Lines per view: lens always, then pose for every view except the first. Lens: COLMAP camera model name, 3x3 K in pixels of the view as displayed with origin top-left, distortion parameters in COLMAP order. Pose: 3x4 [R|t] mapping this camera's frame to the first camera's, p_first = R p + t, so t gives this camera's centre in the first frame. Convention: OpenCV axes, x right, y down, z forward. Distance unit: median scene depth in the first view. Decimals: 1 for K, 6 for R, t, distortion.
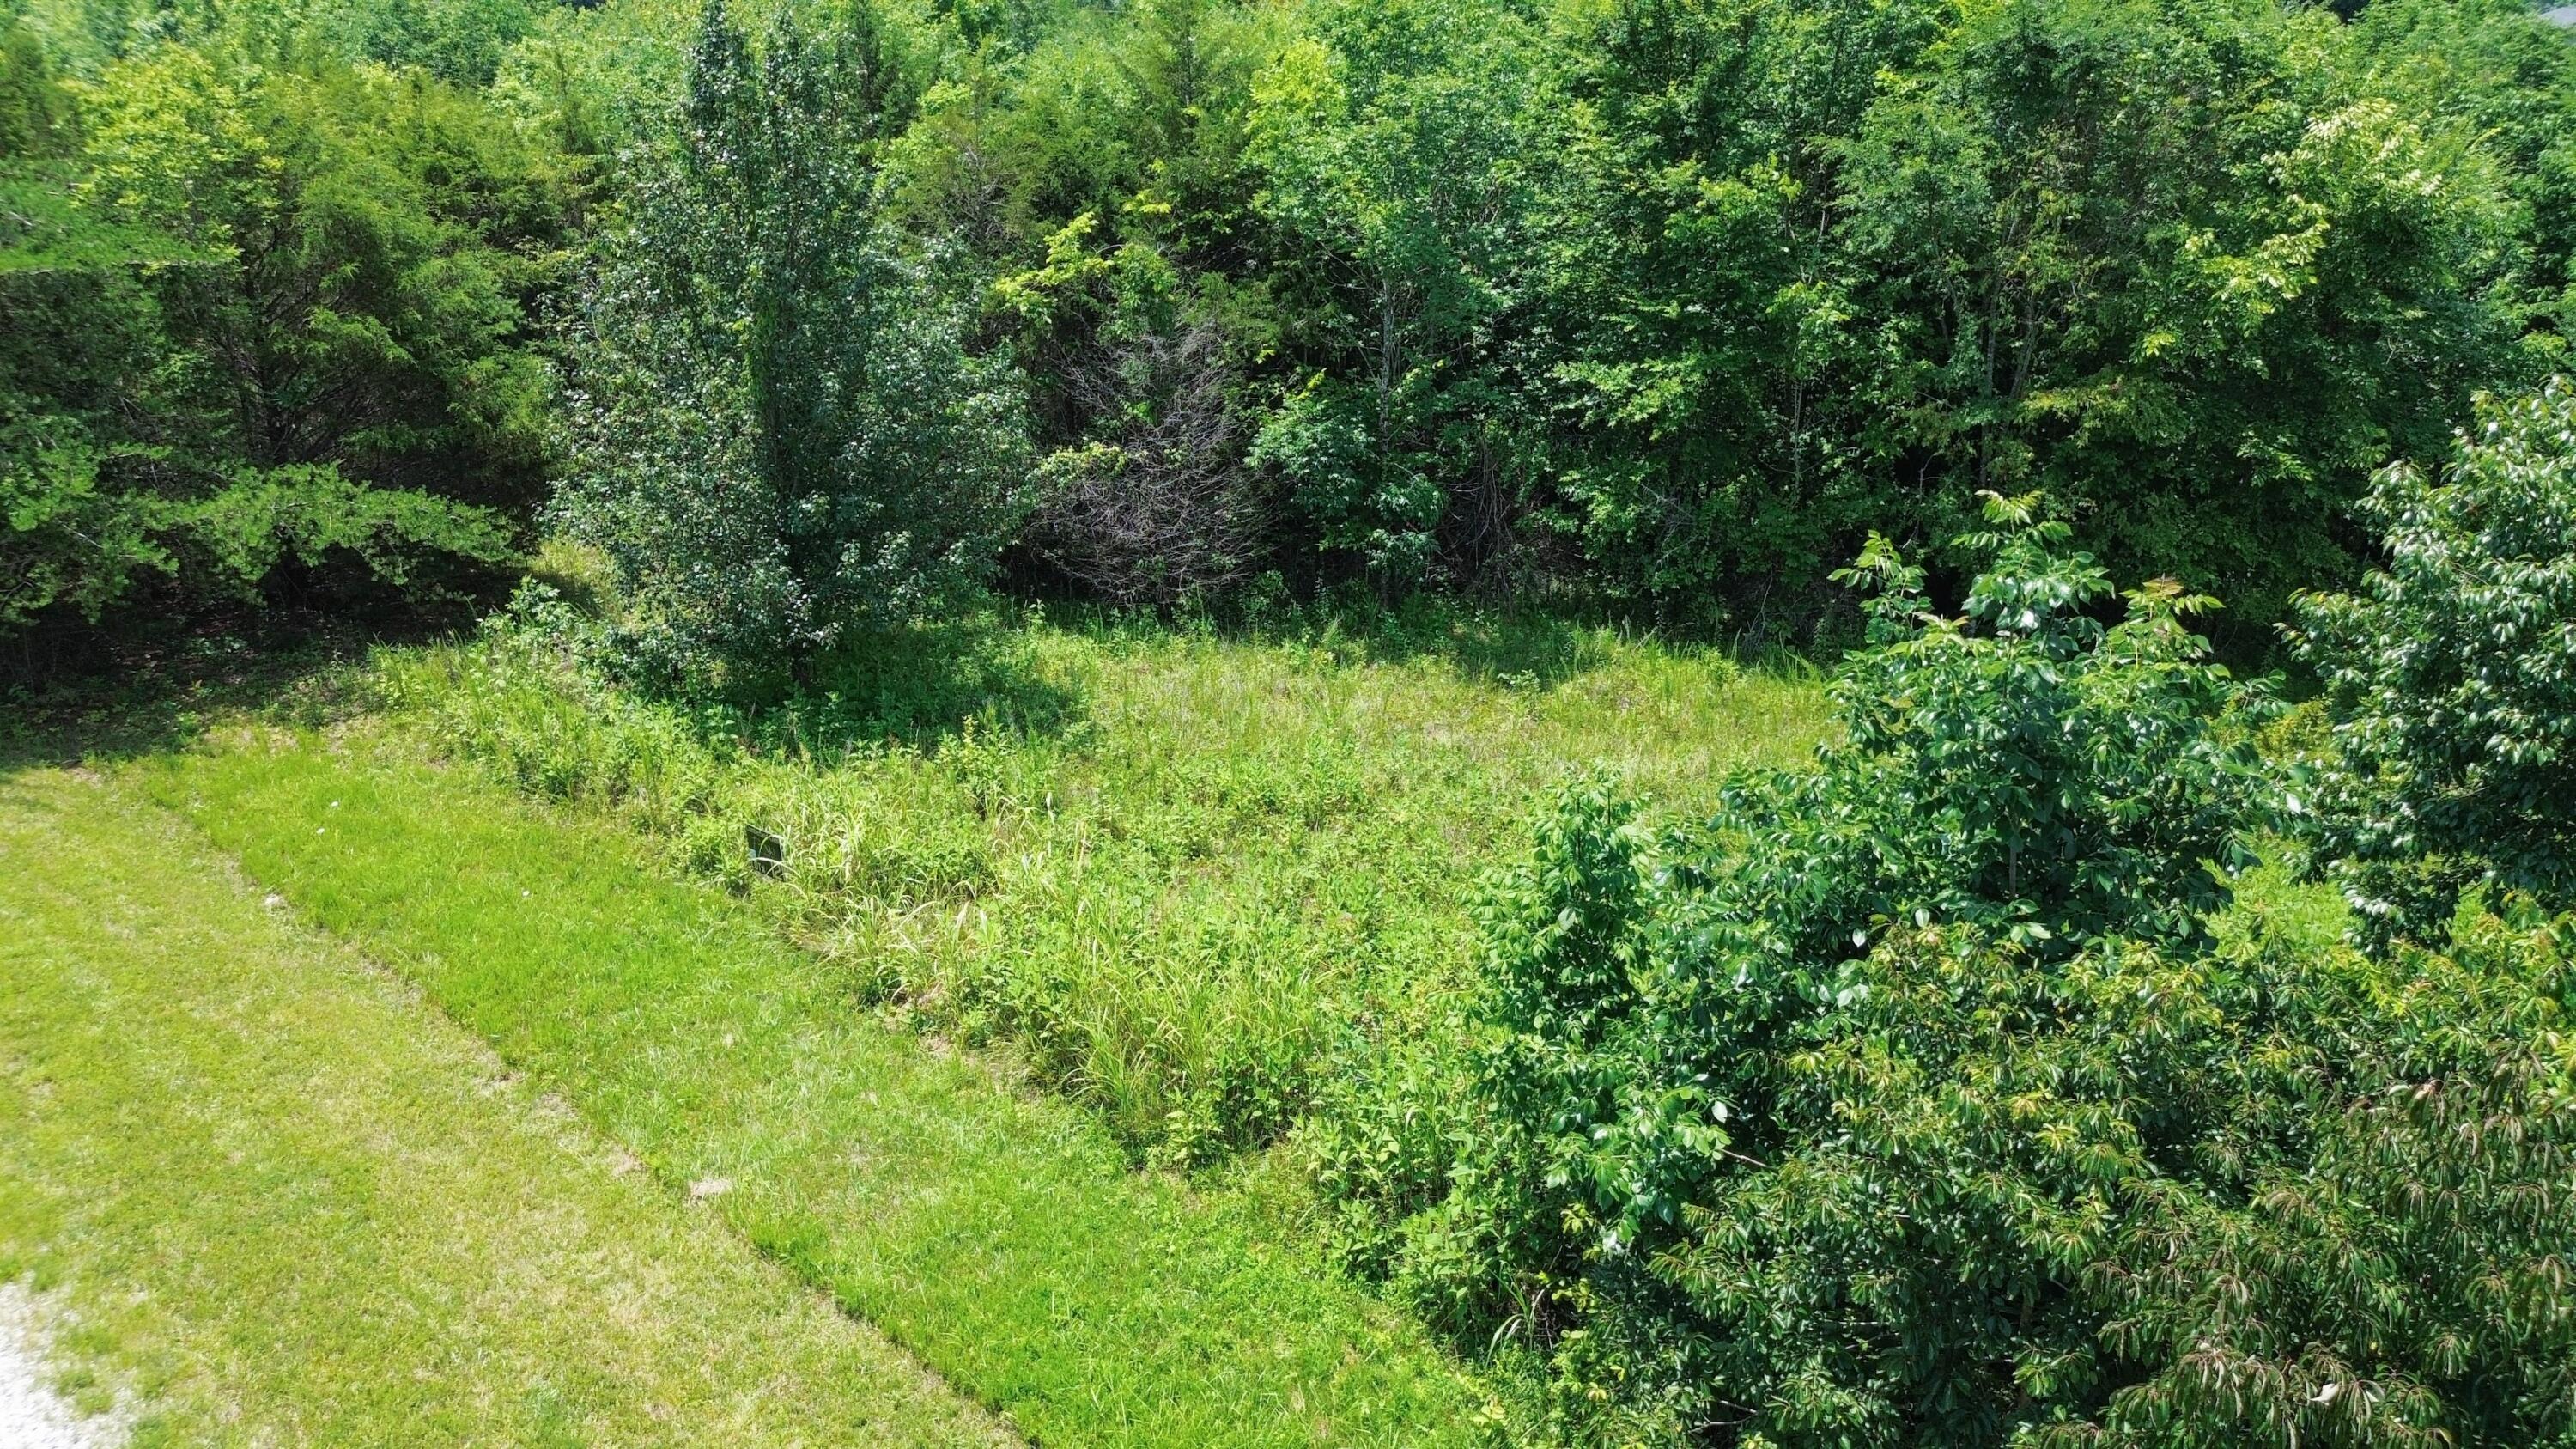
lens RADIAL K [[1856.4, 0, 1286.5], [0, 1856.4, 723.1], [0, 0, 1]] dist [0.052002, -0.041519]
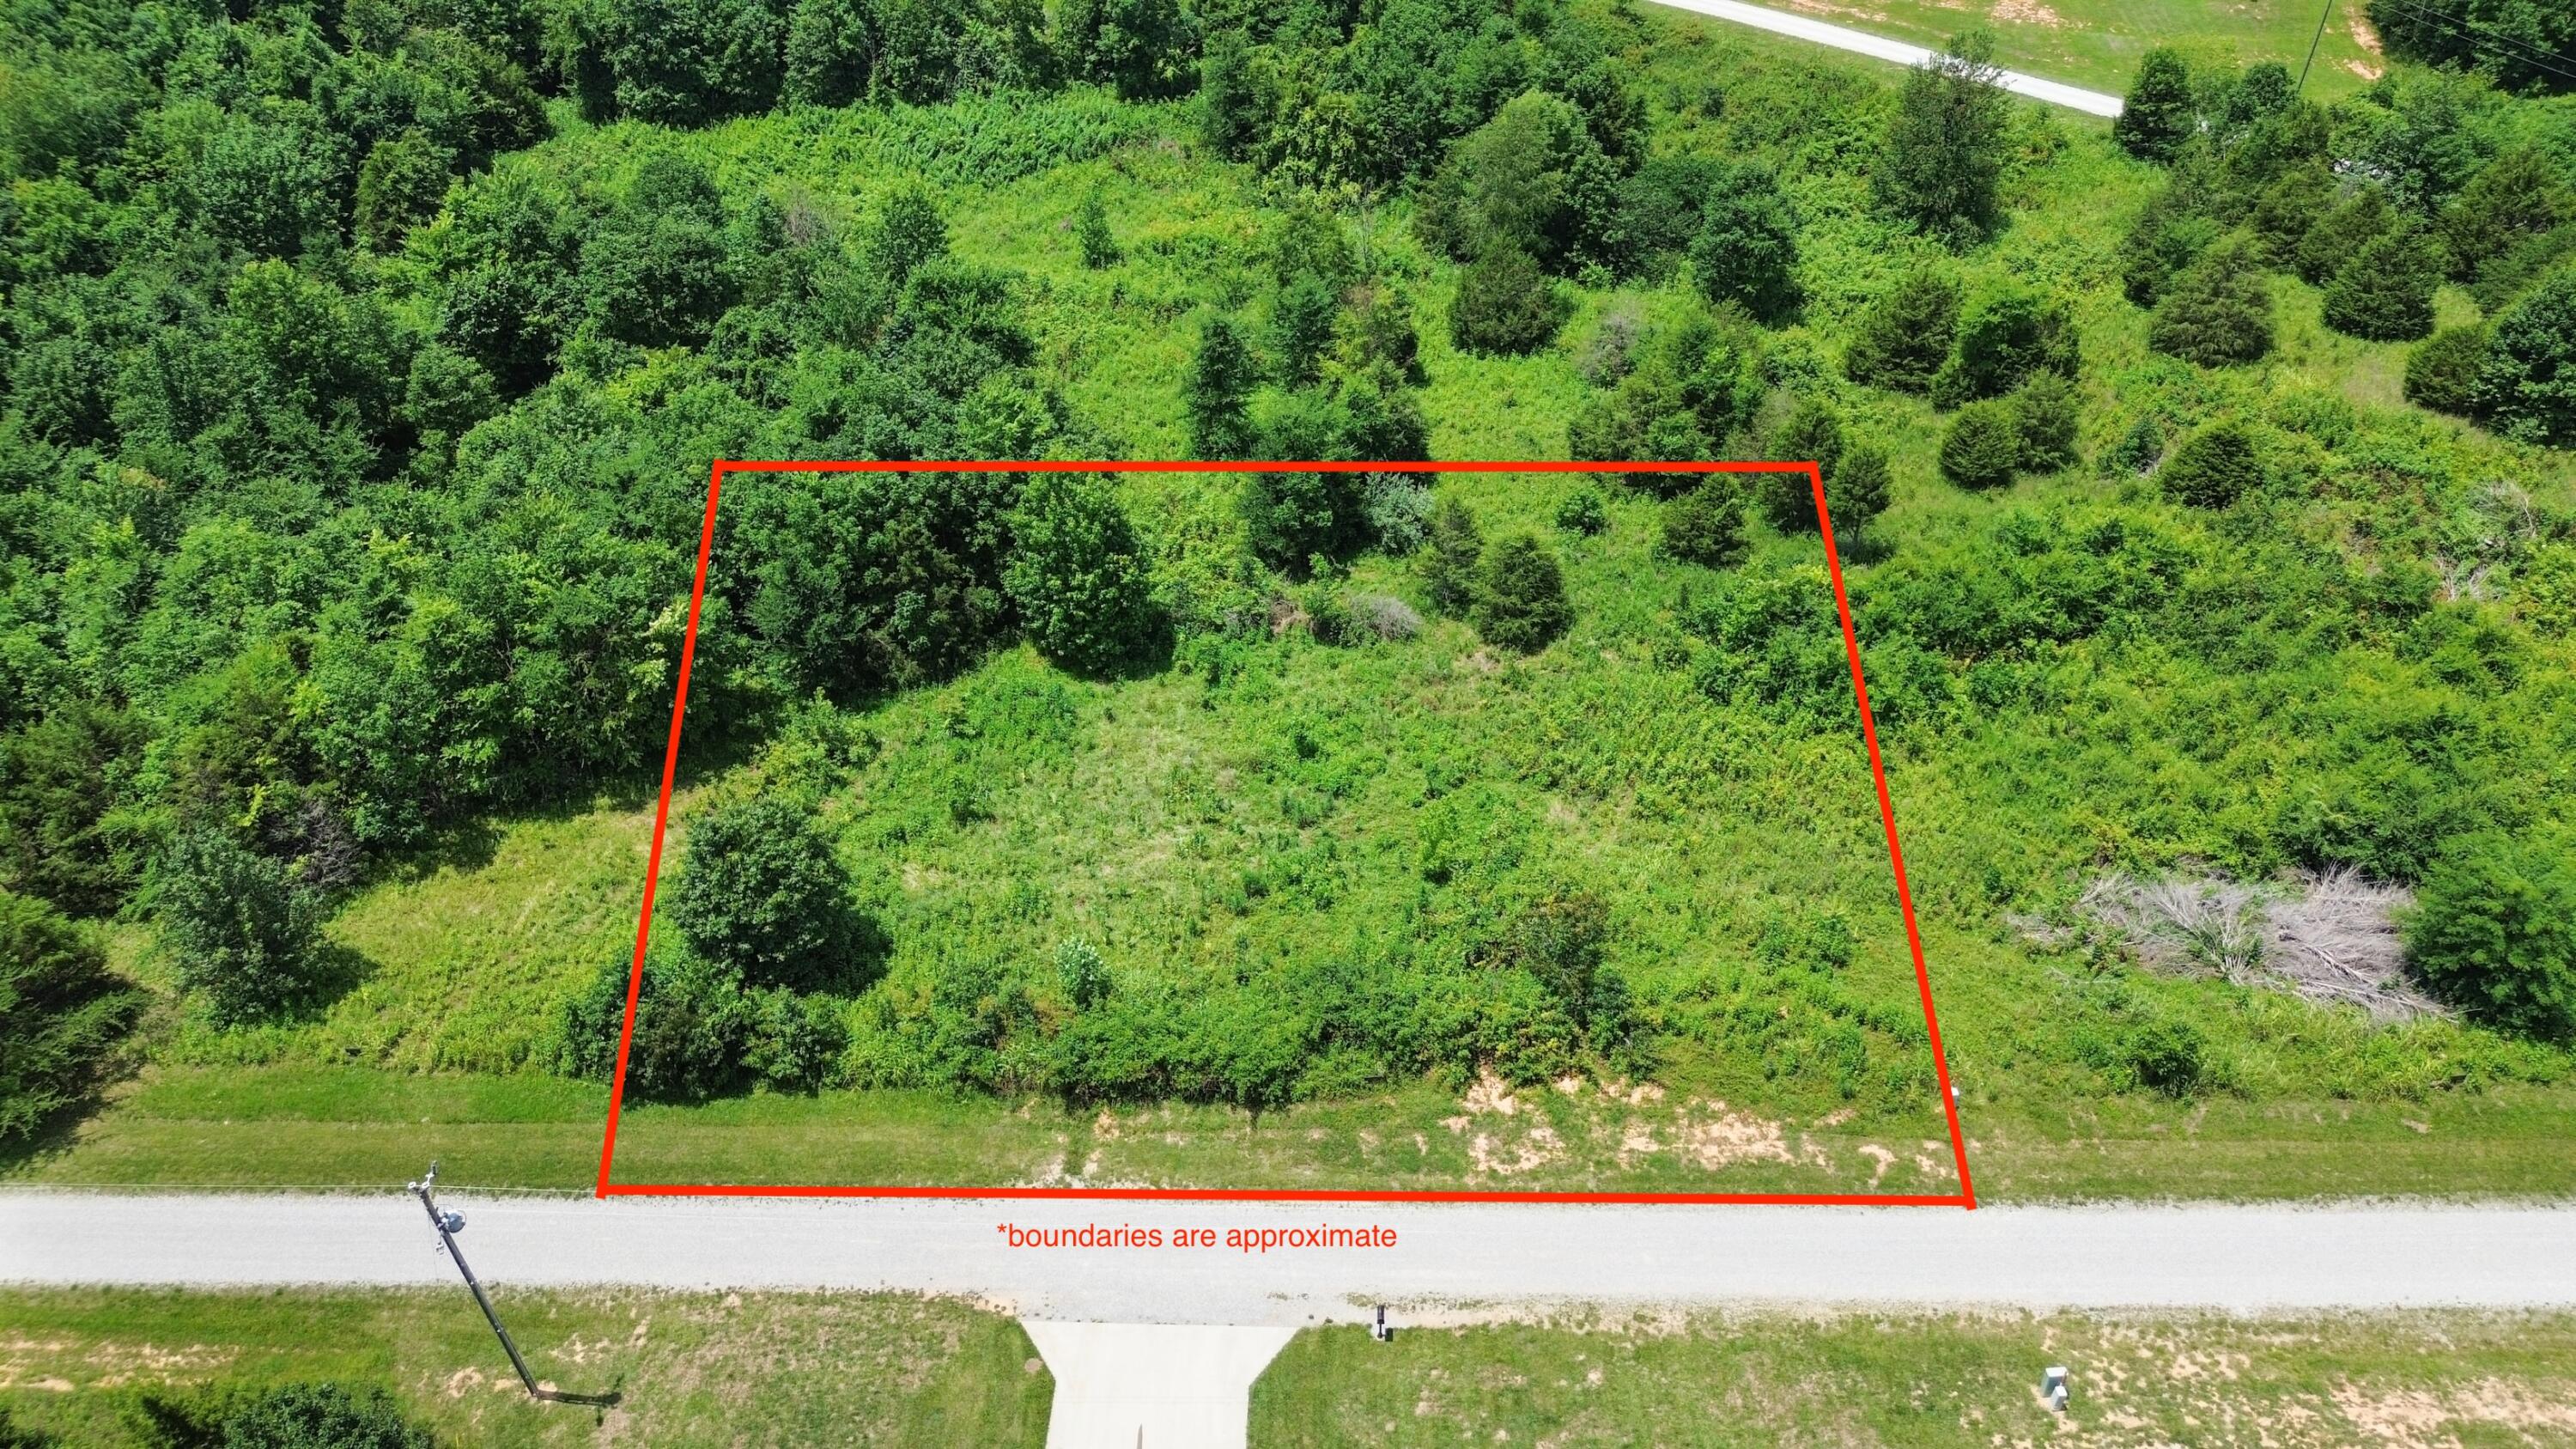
lens RADIAL K [[1856.4, 0, 1301.5], [0, 1856.4, 719.9], [0, 0, 1]] dist [0.052002, -0.041519]
pose [[0.756112, -0.403749, 0.515055, -0.717615], [0.238063, 0.902782, 0.358206, -2.128136], [-0.609607, -0.148228, 0.778722, -4.578752]]
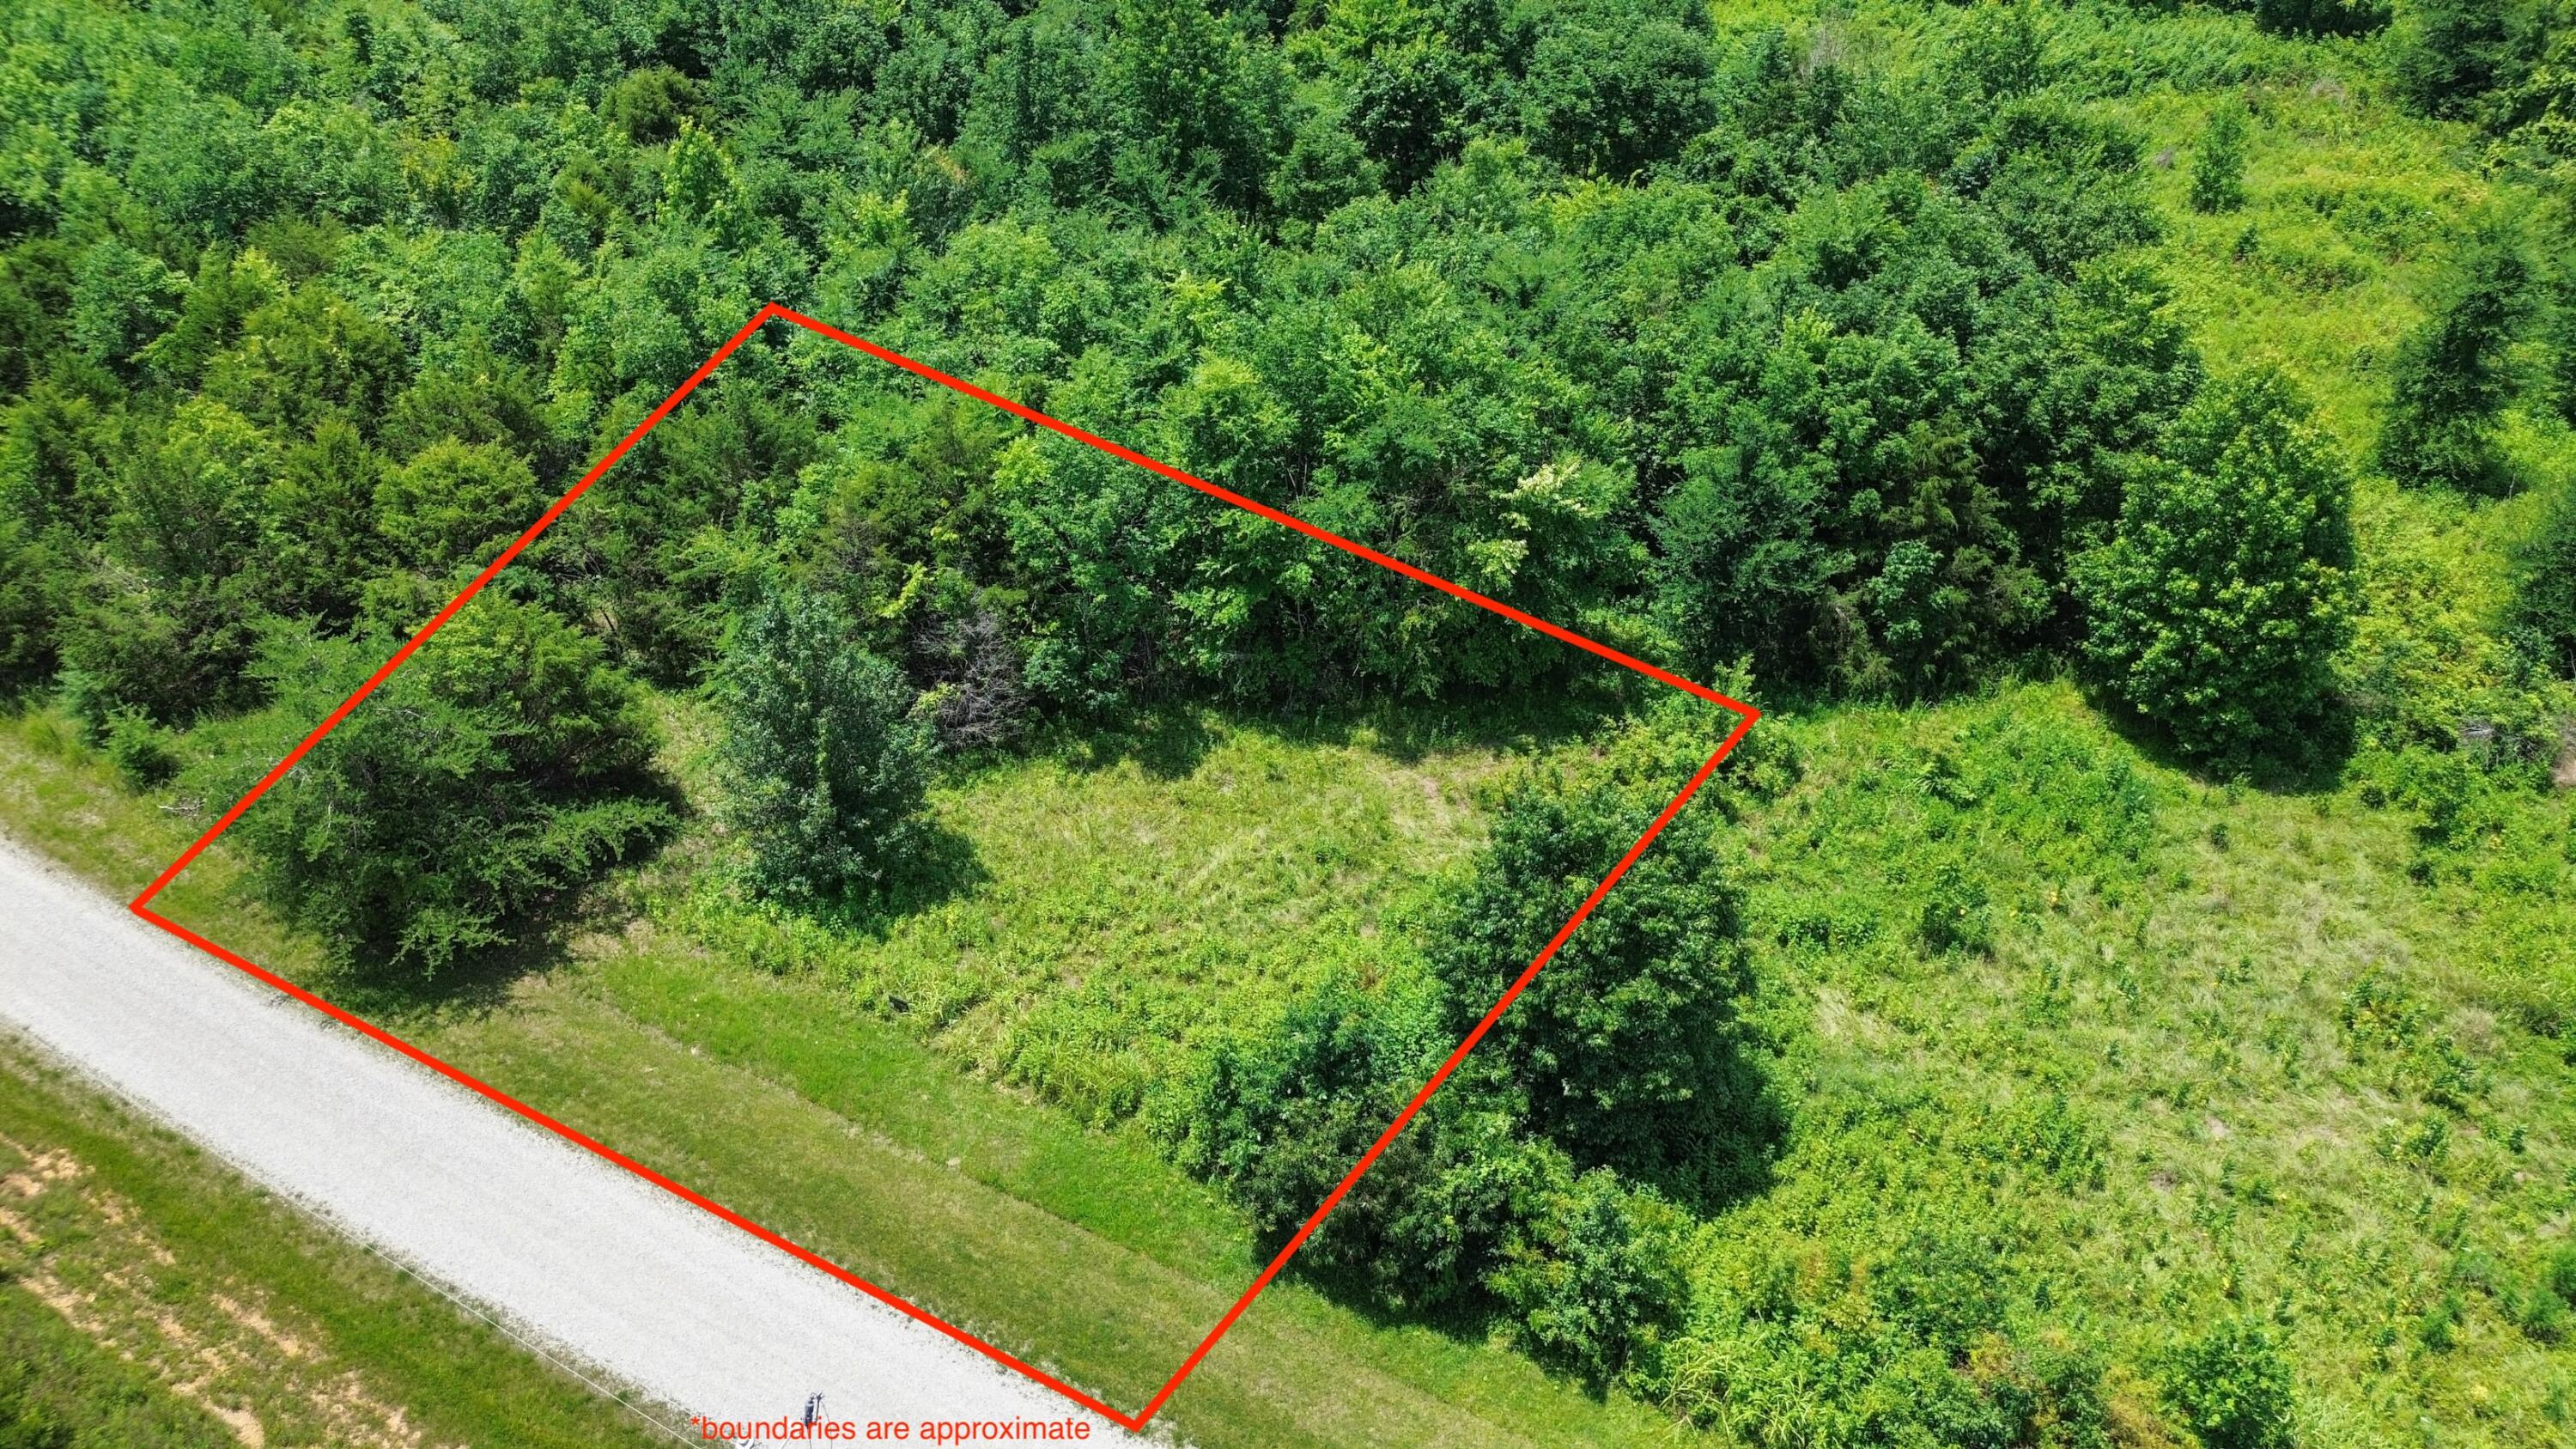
lens RADIAL K [[1856.4, 0, 1286.8], [0, 1856.4, 710.7], [0, 0, 1]] dist [0.052002, -0.041519]
pose [[0.973861, -0.135615, 0.182216, -0.231546], [0.086617, 0.963312, 0.254021, -1.218022], [-0.209980, -0.231599, 0.949879, -1.895230]]
